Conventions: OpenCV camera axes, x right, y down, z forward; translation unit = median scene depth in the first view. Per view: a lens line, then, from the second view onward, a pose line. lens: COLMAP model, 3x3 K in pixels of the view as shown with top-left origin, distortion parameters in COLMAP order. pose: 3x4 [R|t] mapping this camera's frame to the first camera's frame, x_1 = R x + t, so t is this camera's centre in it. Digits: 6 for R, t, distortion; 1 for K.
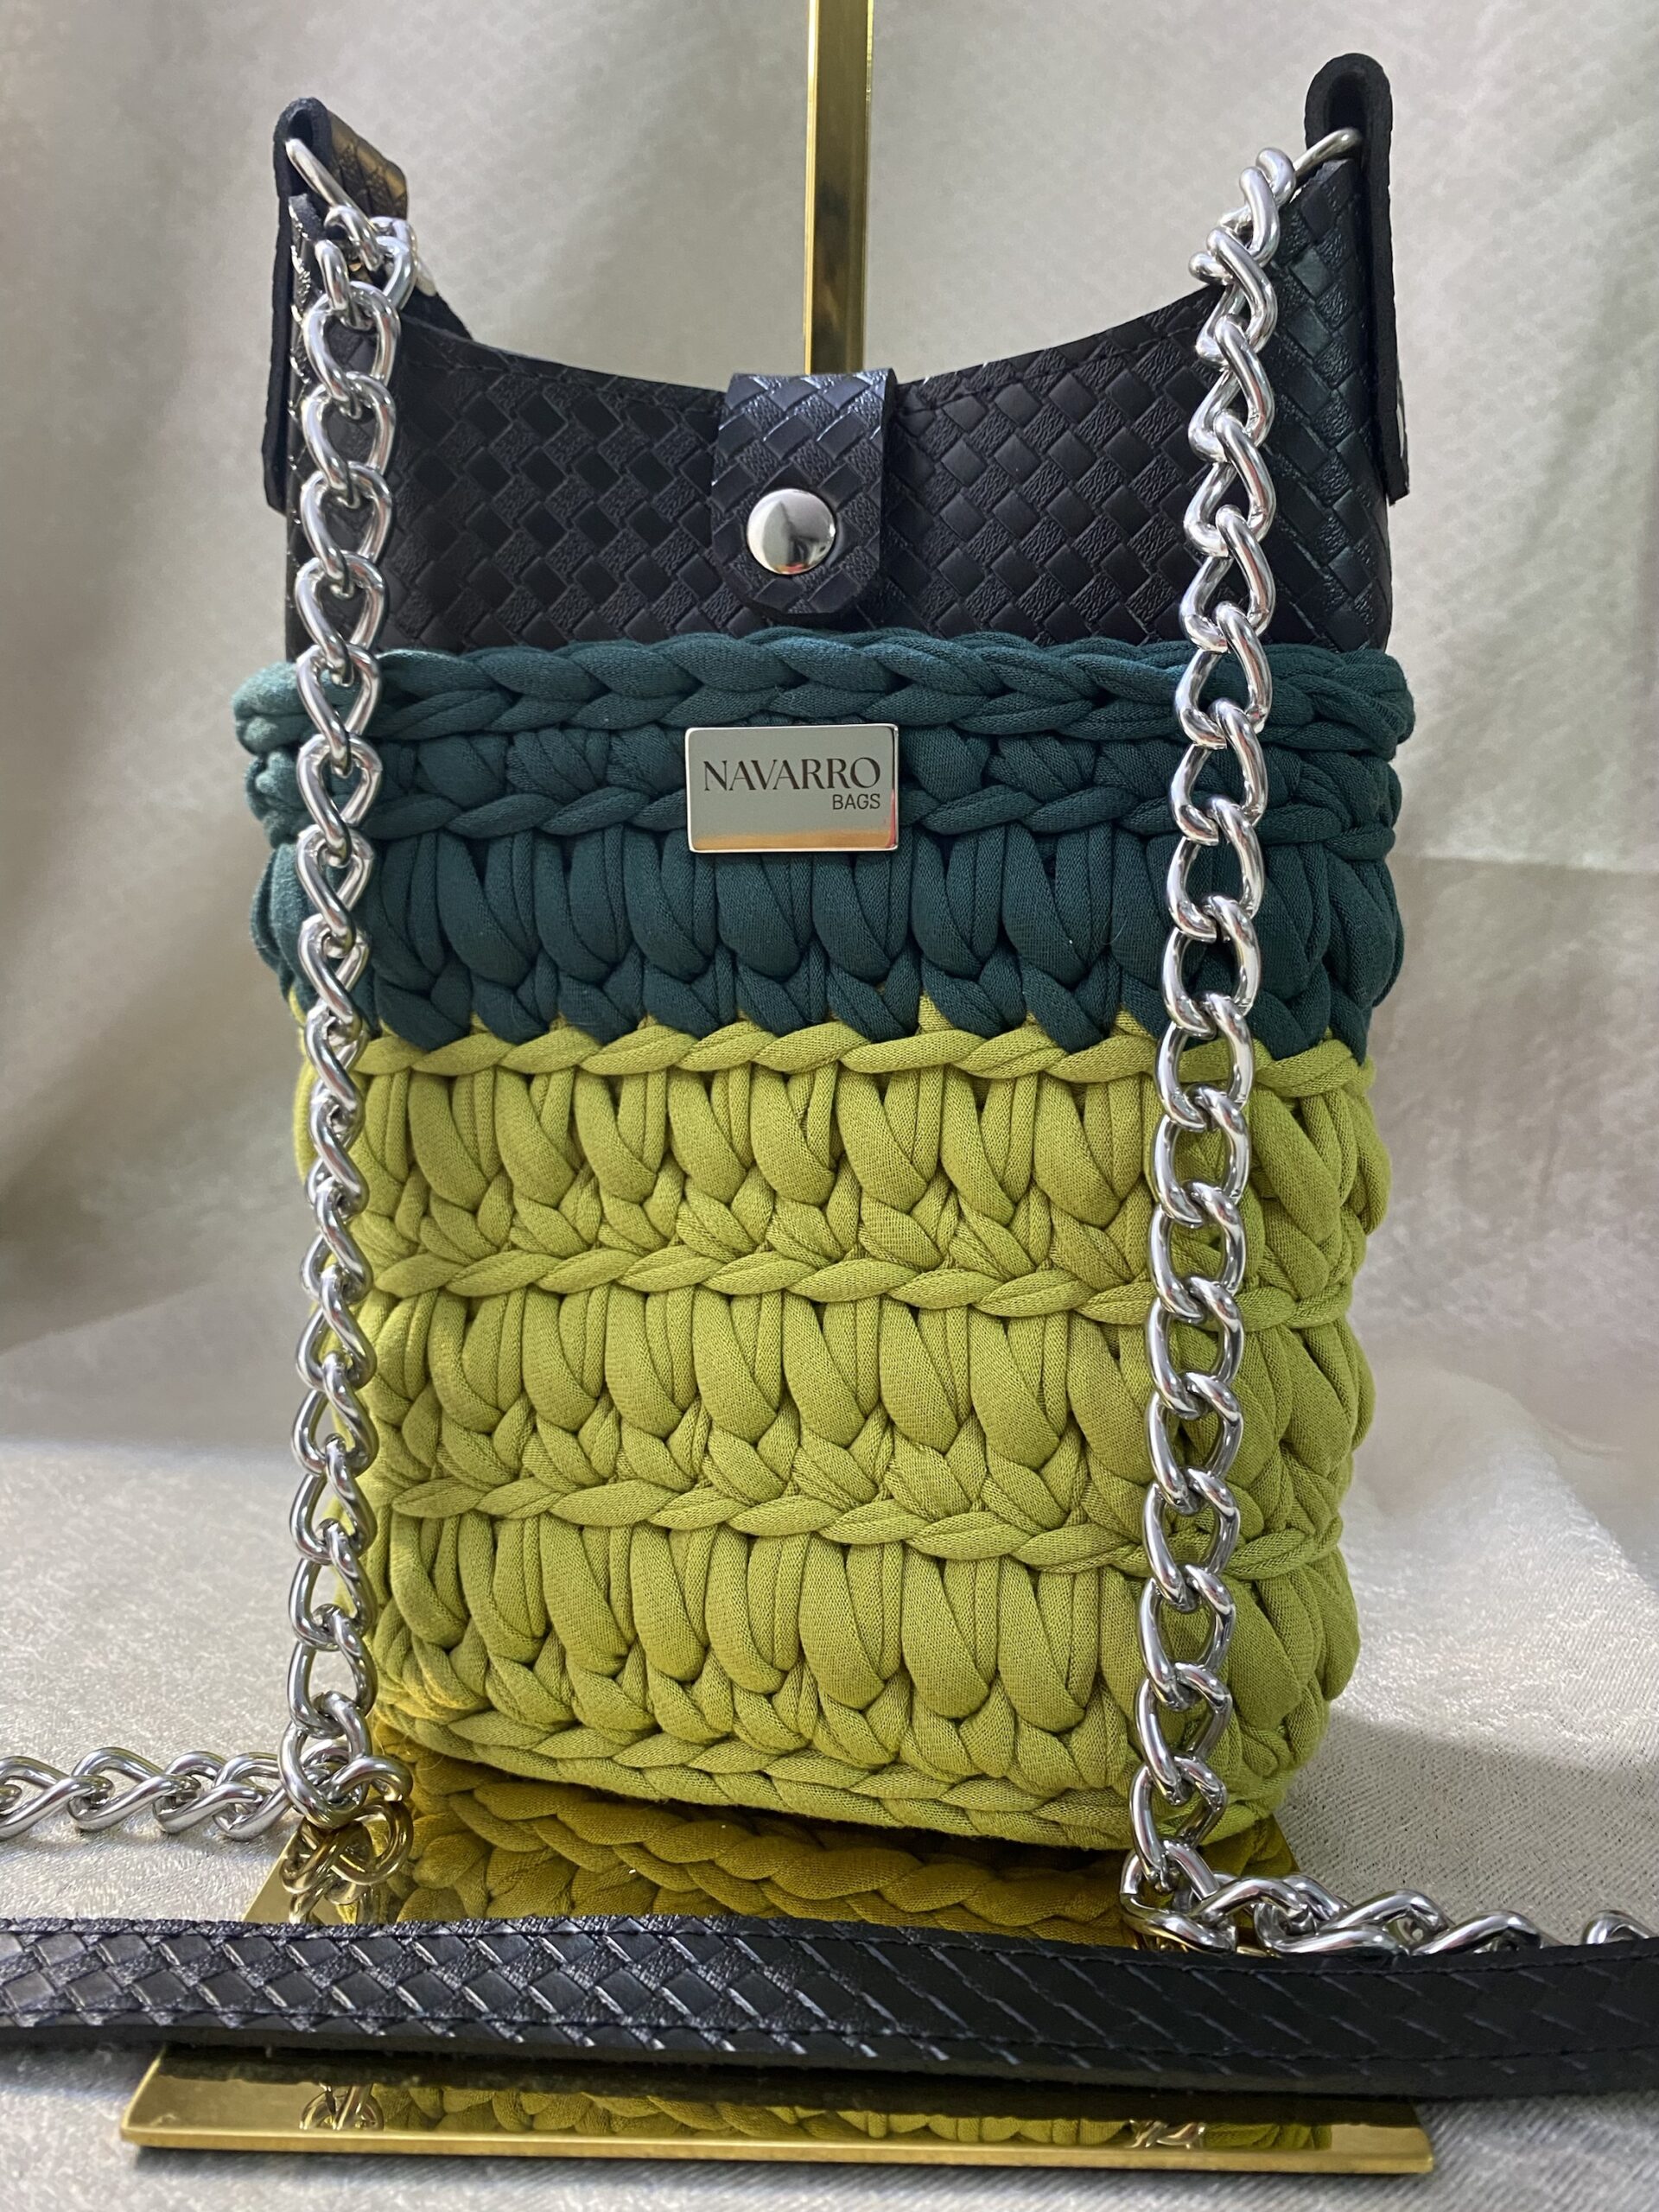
lens RADIAL K [[1658.5, 0, 829.5], [0, 1658.5, 1106.0], [0, 0, 1]] dist [-0.006001, -0.001289]
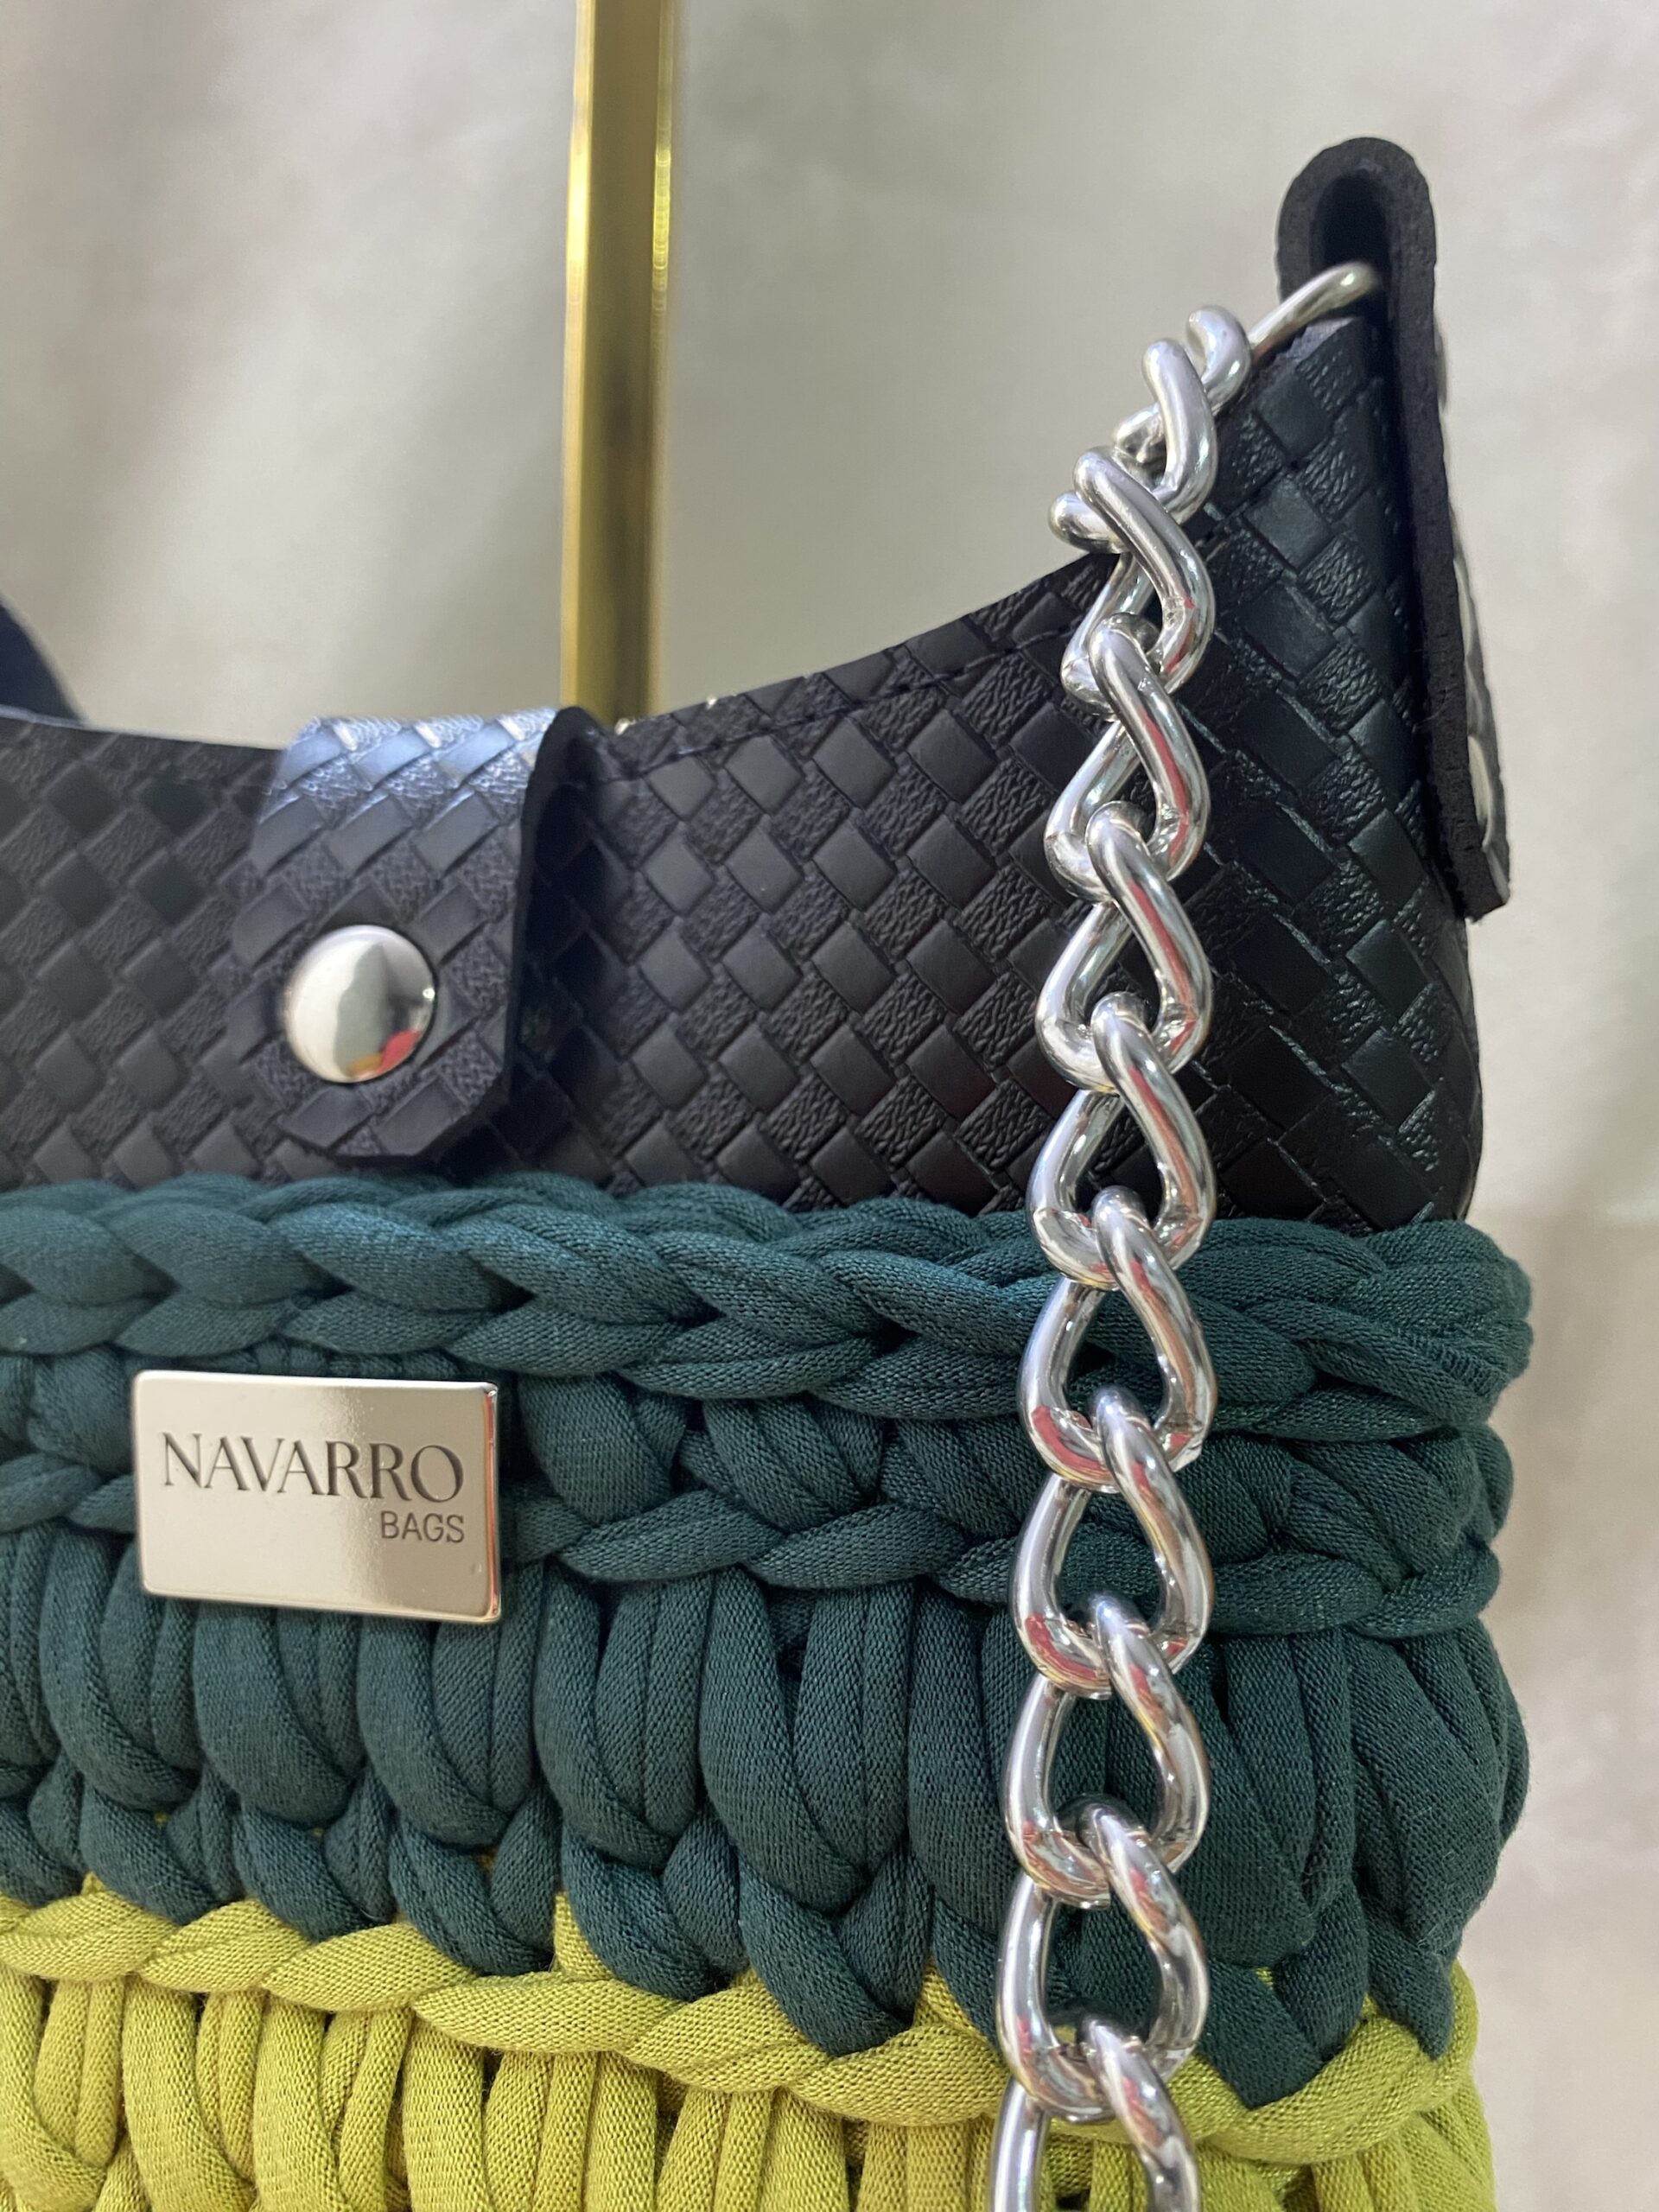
lens RADIAL K [[1558.2, 0, 829.5], [0, 1558.2, 1106.0], [0, 0, 1]] dist [-0.004448, -0.002003]
pose [[0.994783, -0.004910, -0.101891, 0.193055], [-0.007574, 0.992529, -0.121777, -0.255319], [0.101728, 0.121913, 0.987314, 0.513443]]
